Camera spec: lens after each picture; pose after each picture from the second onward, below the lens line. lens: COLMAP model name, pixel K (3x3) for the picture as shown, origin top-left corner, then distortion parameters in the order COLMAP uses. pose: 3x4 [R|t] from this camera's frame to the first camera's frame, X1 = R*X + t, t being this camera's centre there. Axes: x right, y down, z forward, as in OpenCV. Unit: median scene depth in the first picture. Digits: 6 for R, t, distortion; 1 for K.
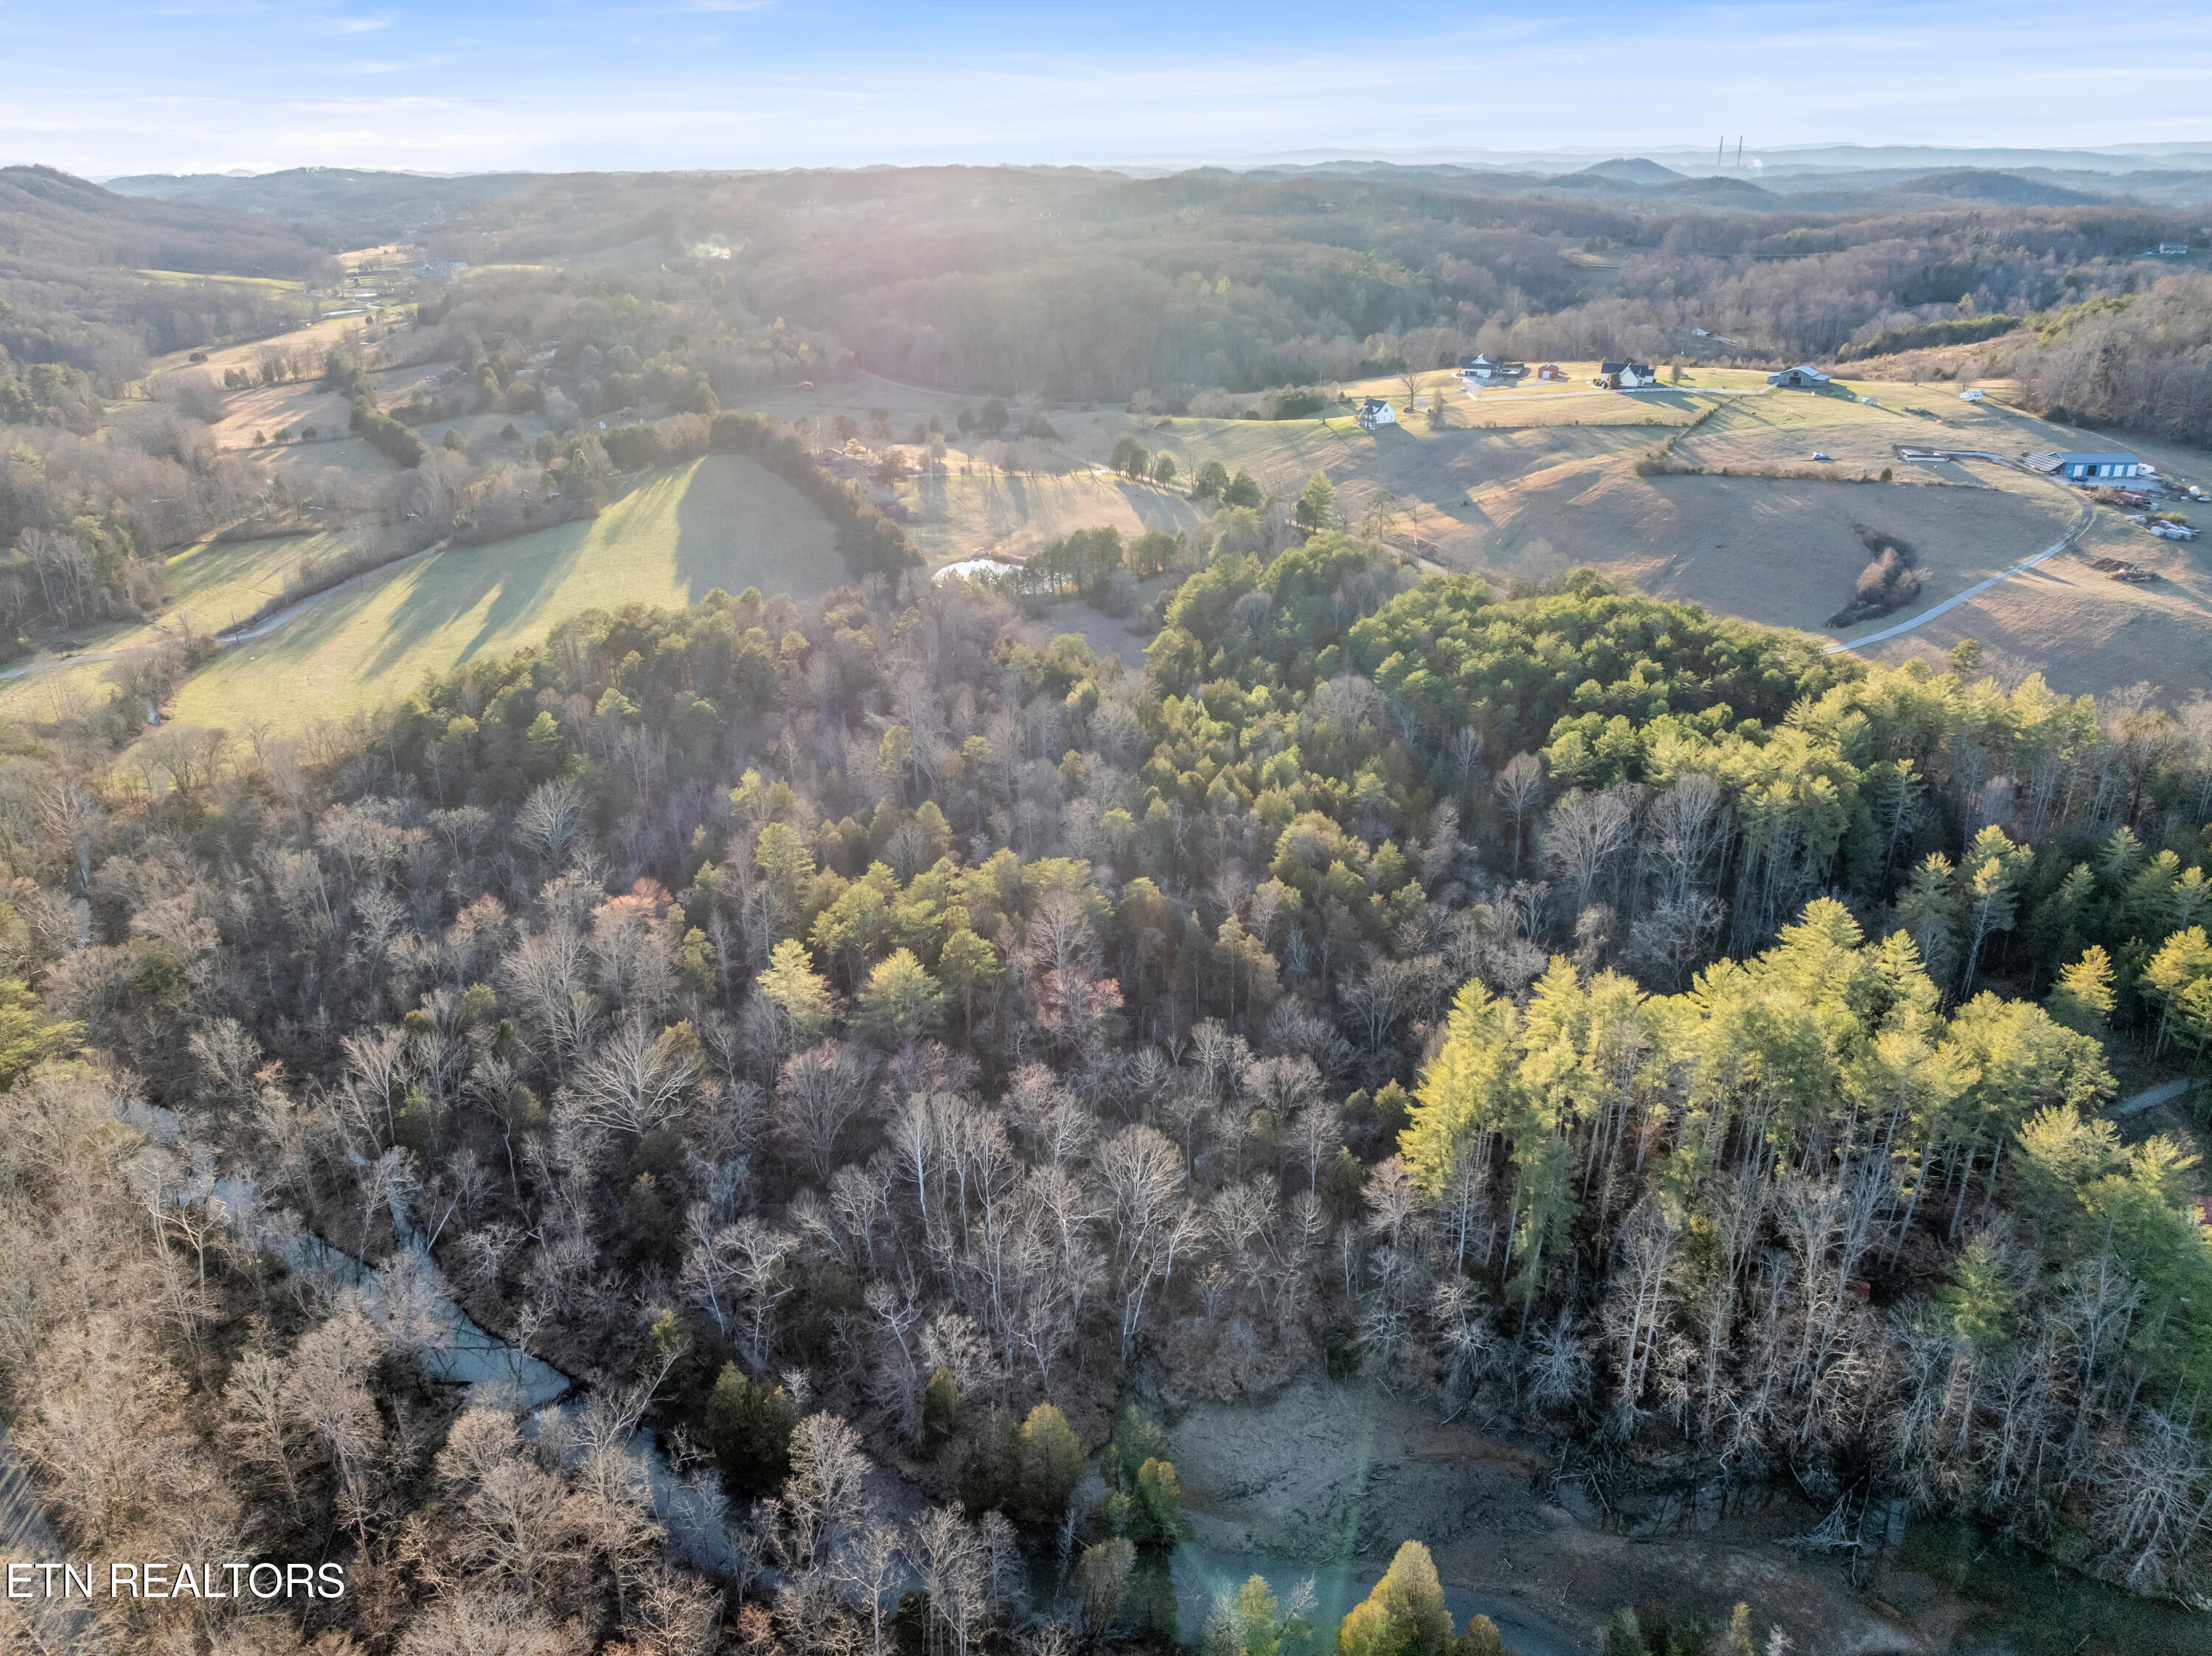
lens RADIAL K [[1548.8, 0, 1096.6], [0, 1548.8, 836.3], [0, 0, 1]] dist [-0.026022, -0.008838]
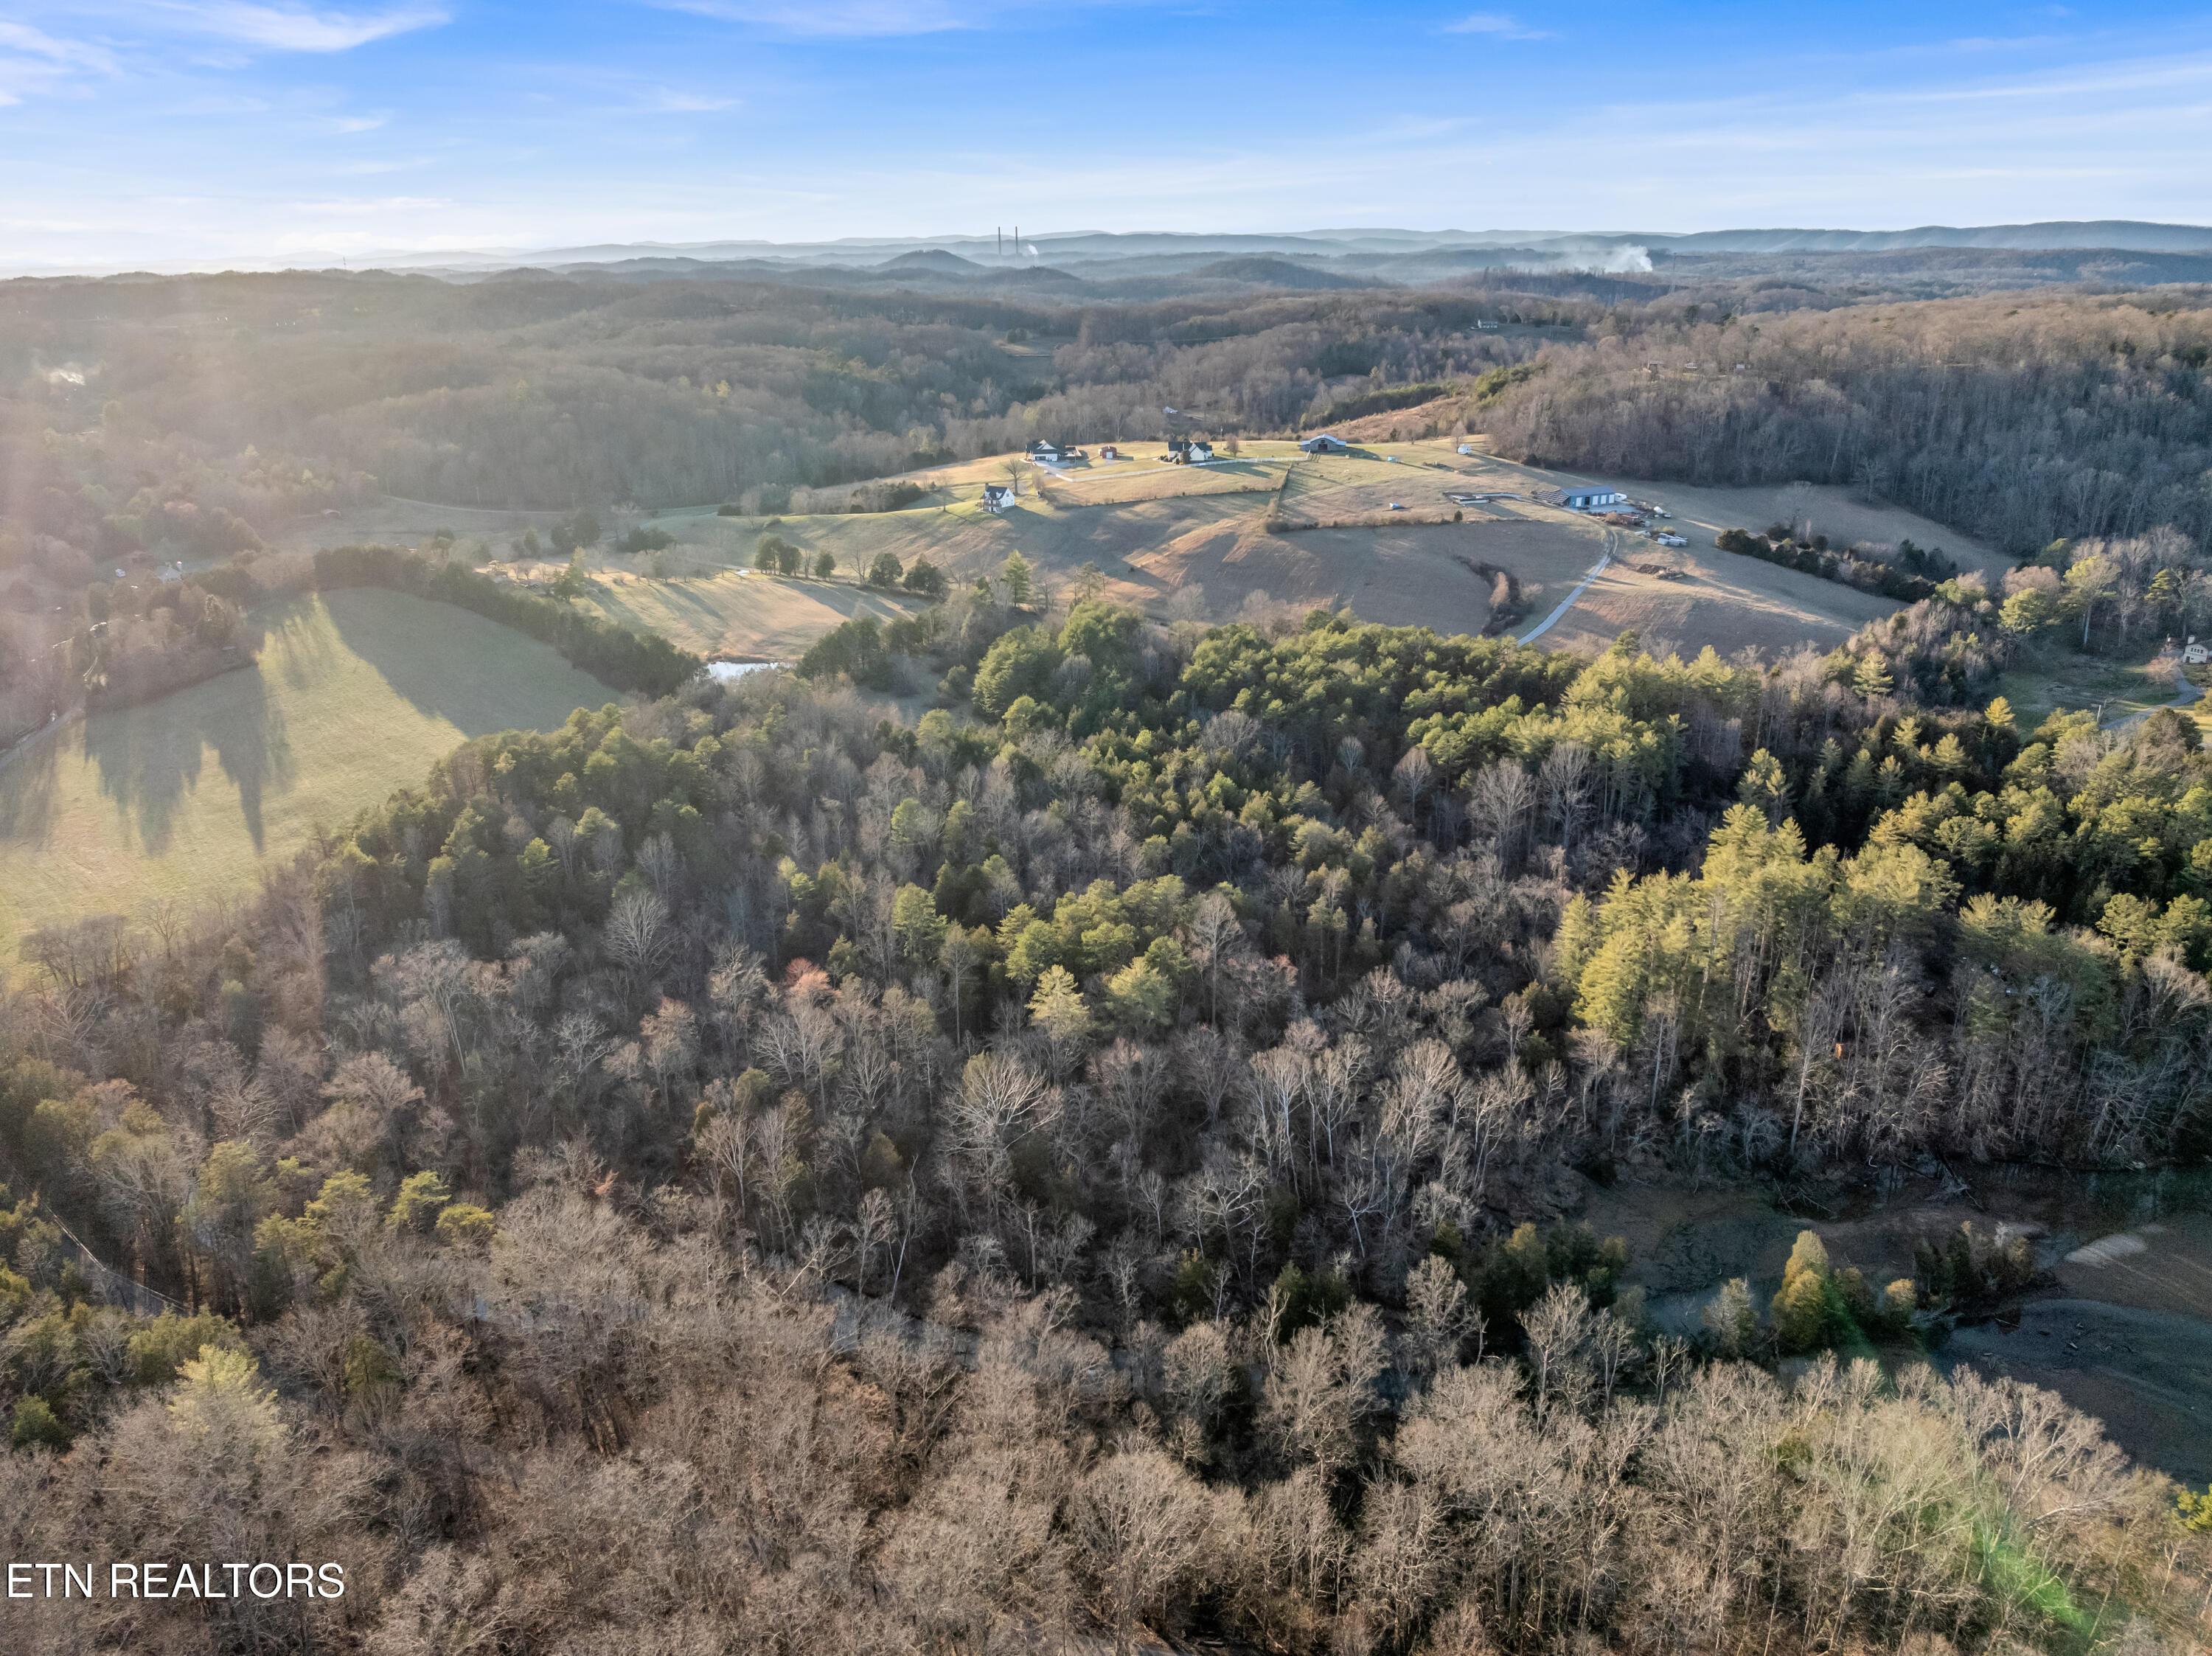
lens RADIAL K [[1548.8, 0, 1096.6], [0, 1548.8, 836.3], [0, 0, 1]] dist [-0.026022, -0.008838]
pose [[0.917462, -0.146934, 0.369695, -0.252785], [0.166463, 0.985818, -0.021295, 0.000360], [-0.361323, 0.081078, 0.928909, -0.045494]]
